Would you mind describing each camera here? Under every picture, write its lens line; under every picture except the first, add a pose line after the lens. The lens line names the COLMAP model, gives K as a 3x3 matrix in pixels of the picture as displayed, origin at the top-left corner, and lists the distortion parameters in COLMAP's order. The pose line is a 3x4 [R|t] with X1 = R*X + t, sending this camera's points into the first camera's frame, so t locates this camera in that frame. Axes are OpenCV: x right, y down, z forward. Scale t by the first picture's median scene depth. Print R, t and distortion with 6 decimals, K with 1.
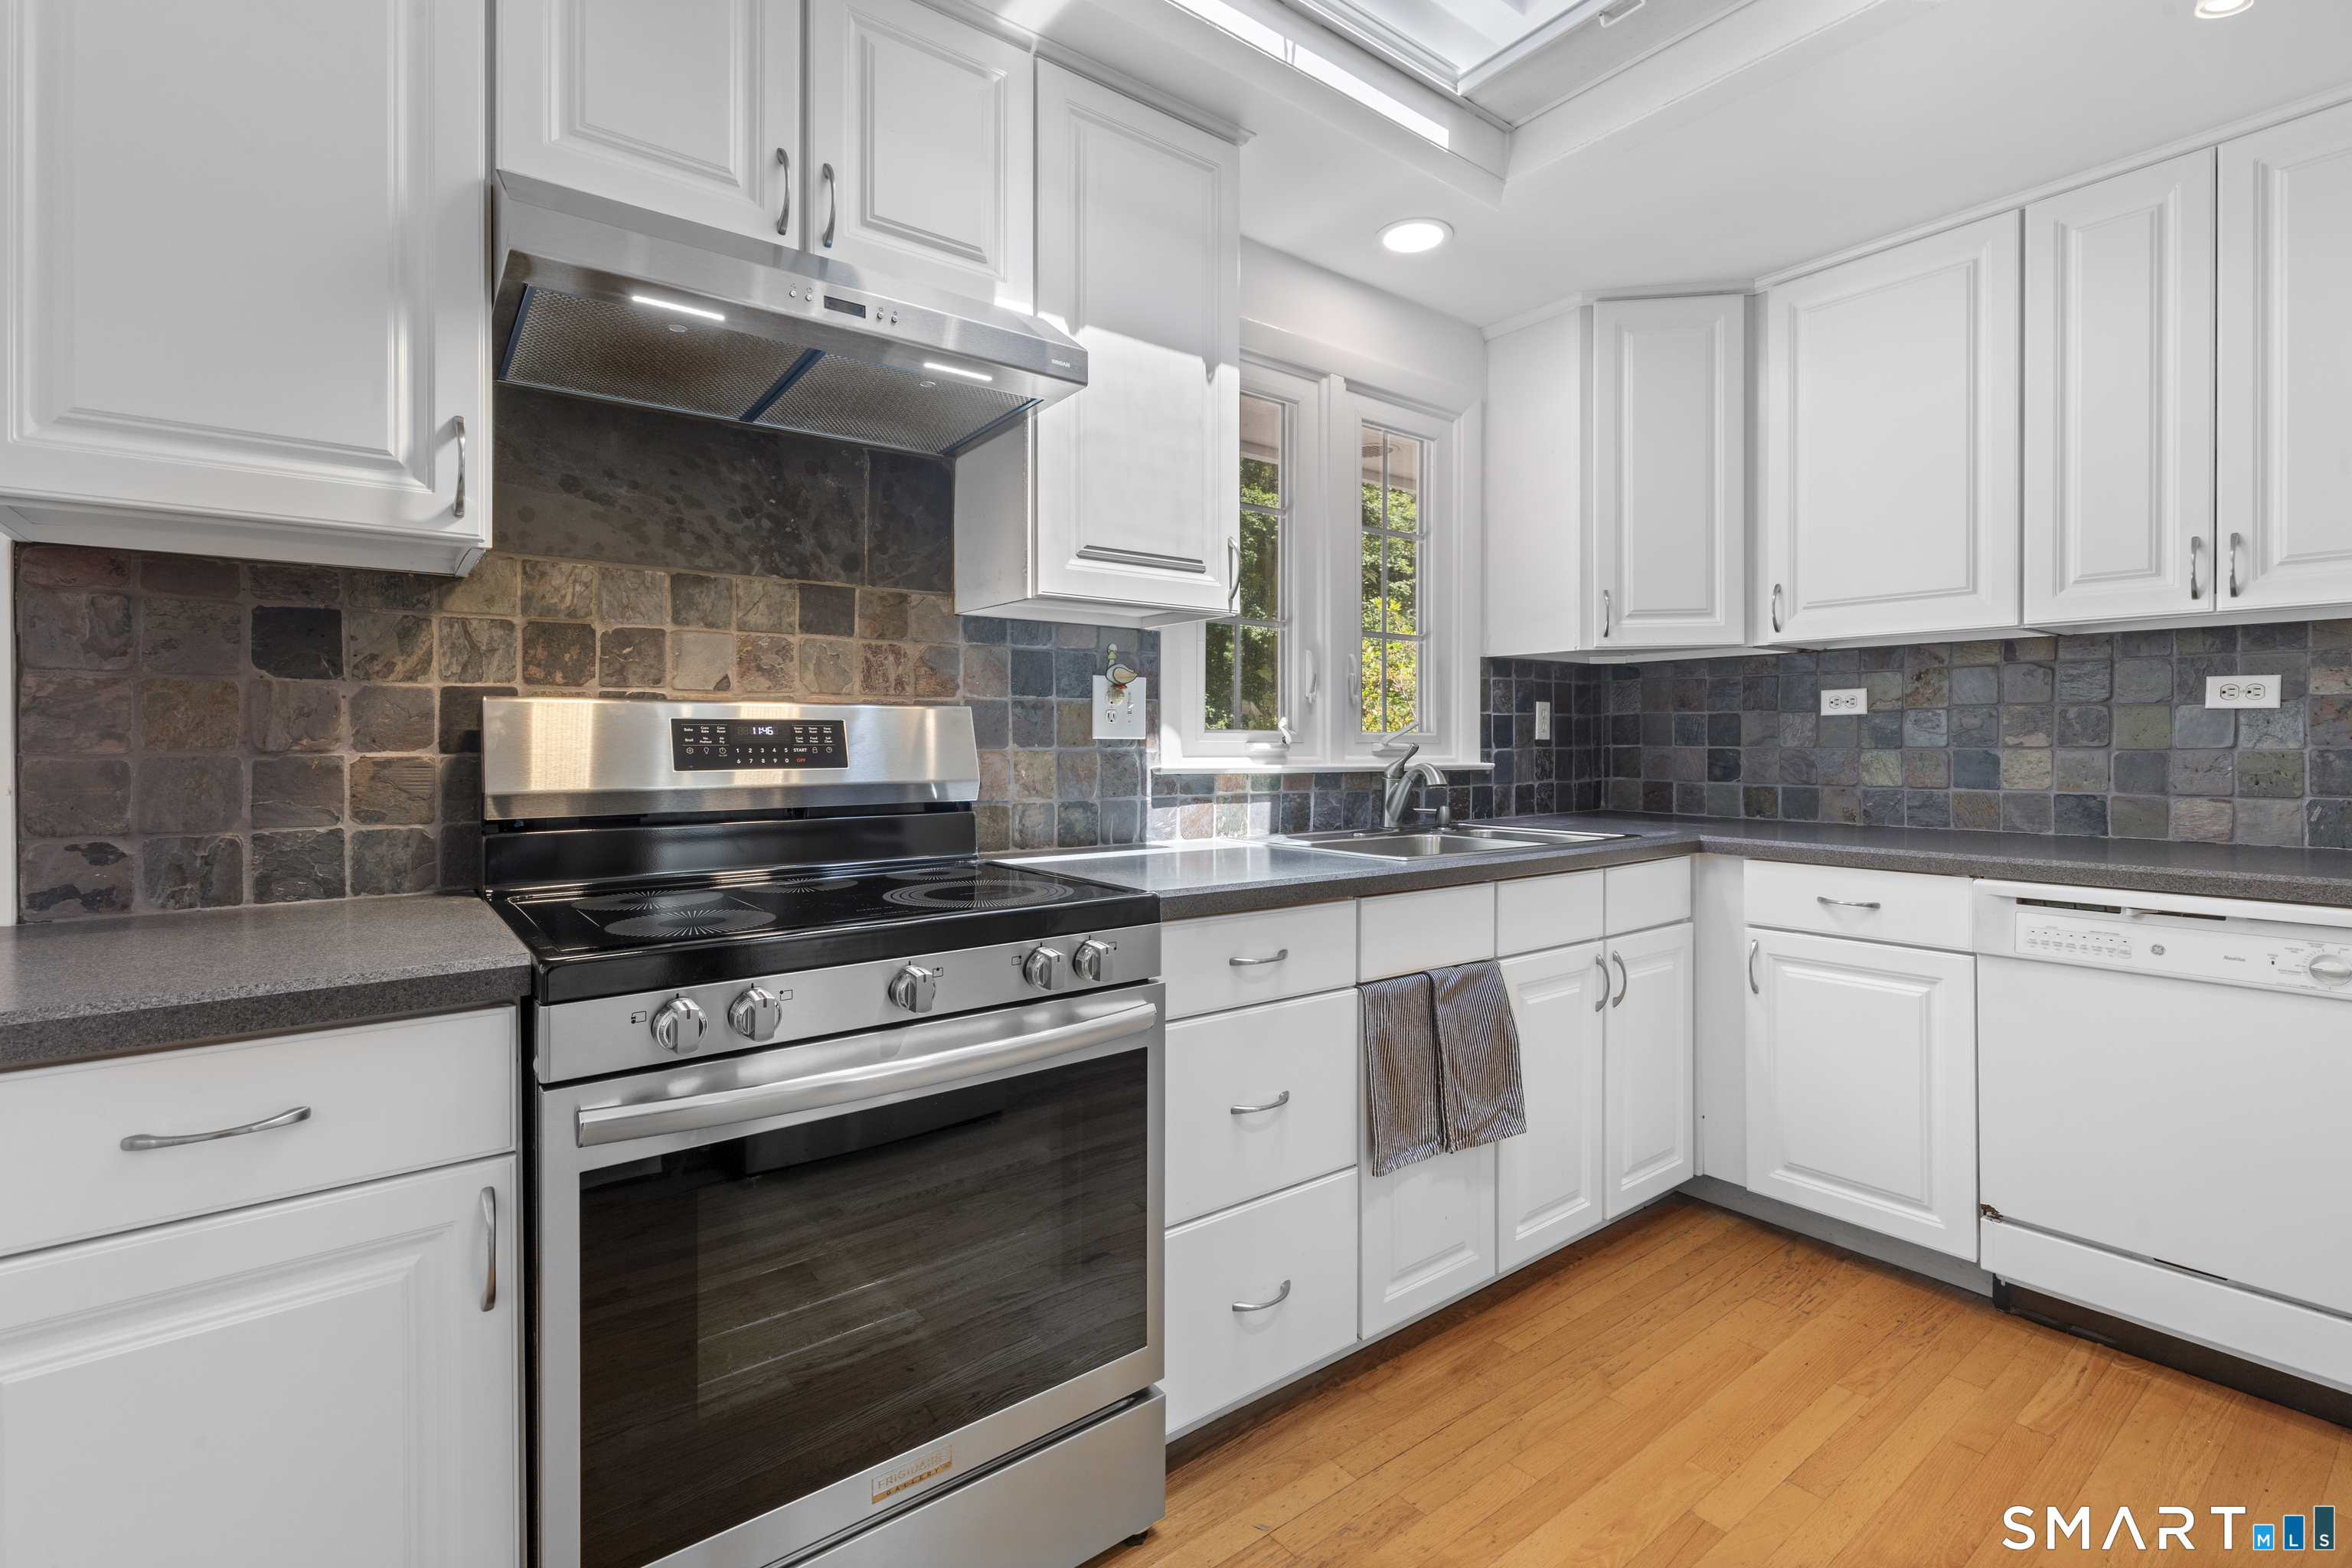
lens RADIAL K [[1060.5, 0, 1187.3], [0, 1060.5, 750.7], [0, 0, 1]] dist [0.001944, 0.000554]
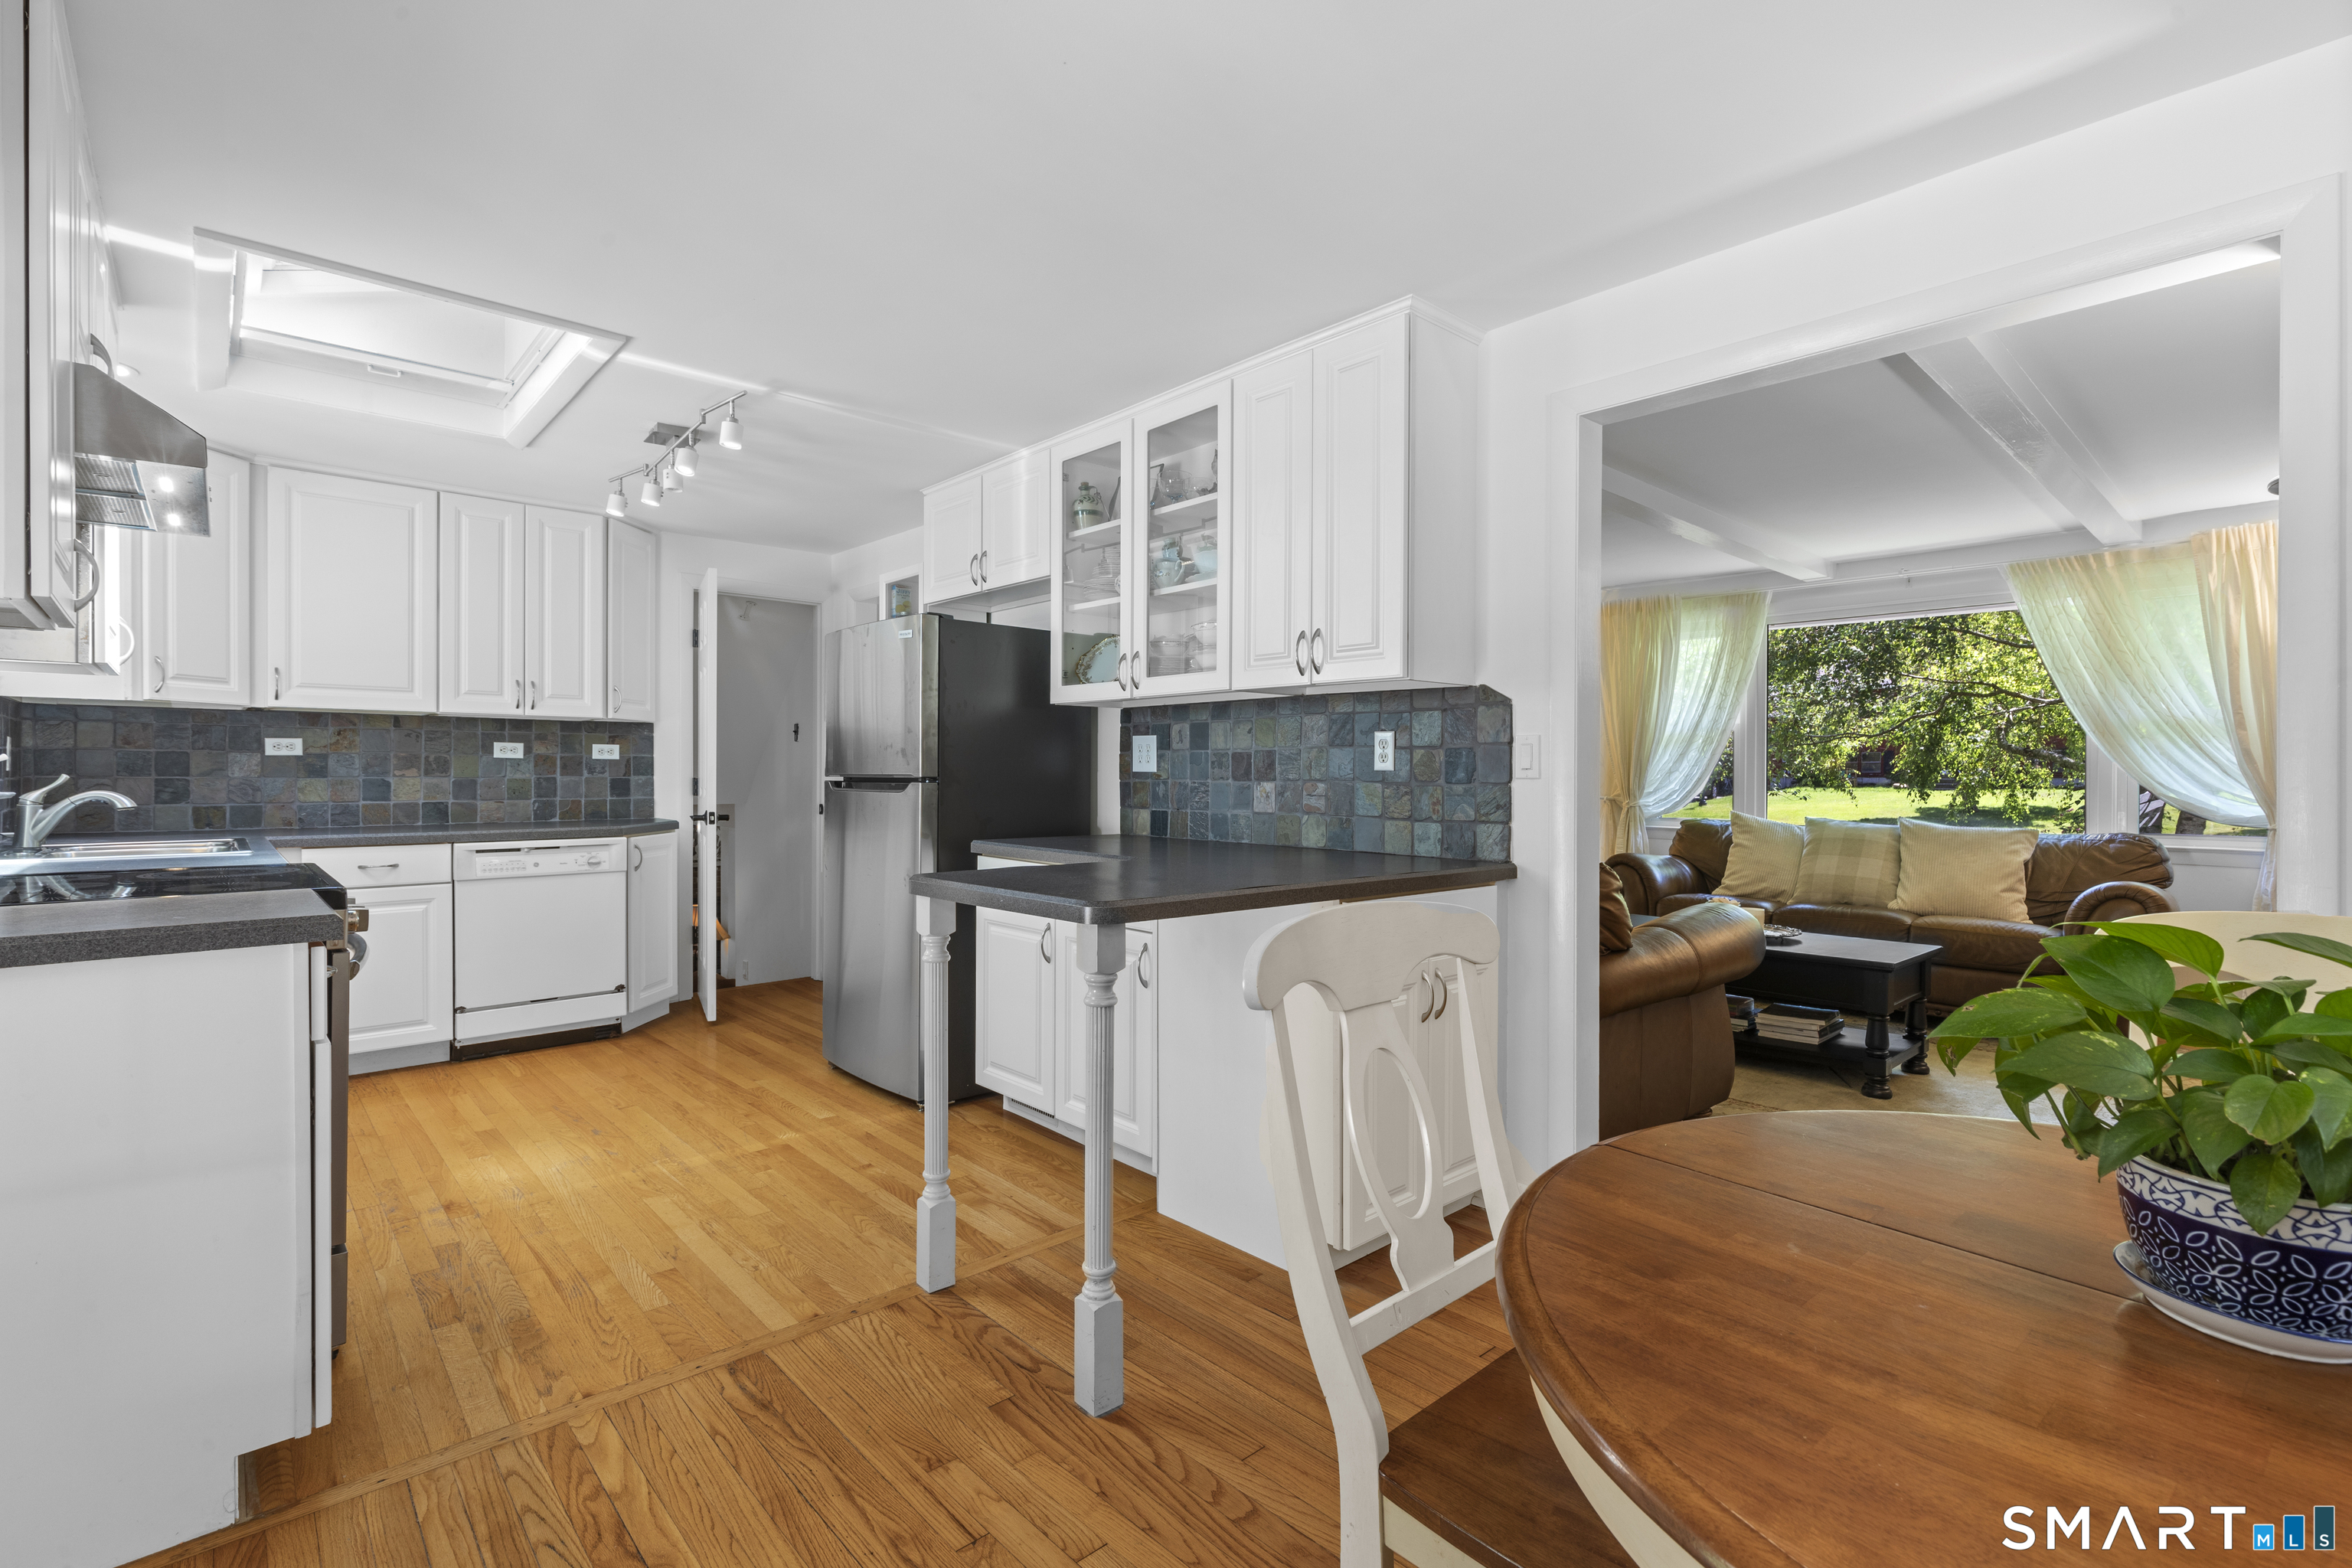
lens RADIAL K [[1060.5, 0, 1187.3], [0, 1060.5, 750.7], [0, 0, 1]] dist [0.001944, 0.000554]
pose [[-0.082926, 0.020703, 0.996341, -1.030648], [0.004924, 0.999780, -0.020364, -0.003751], [-0.996544, 0.003218, -0.083009, -0.149067]]
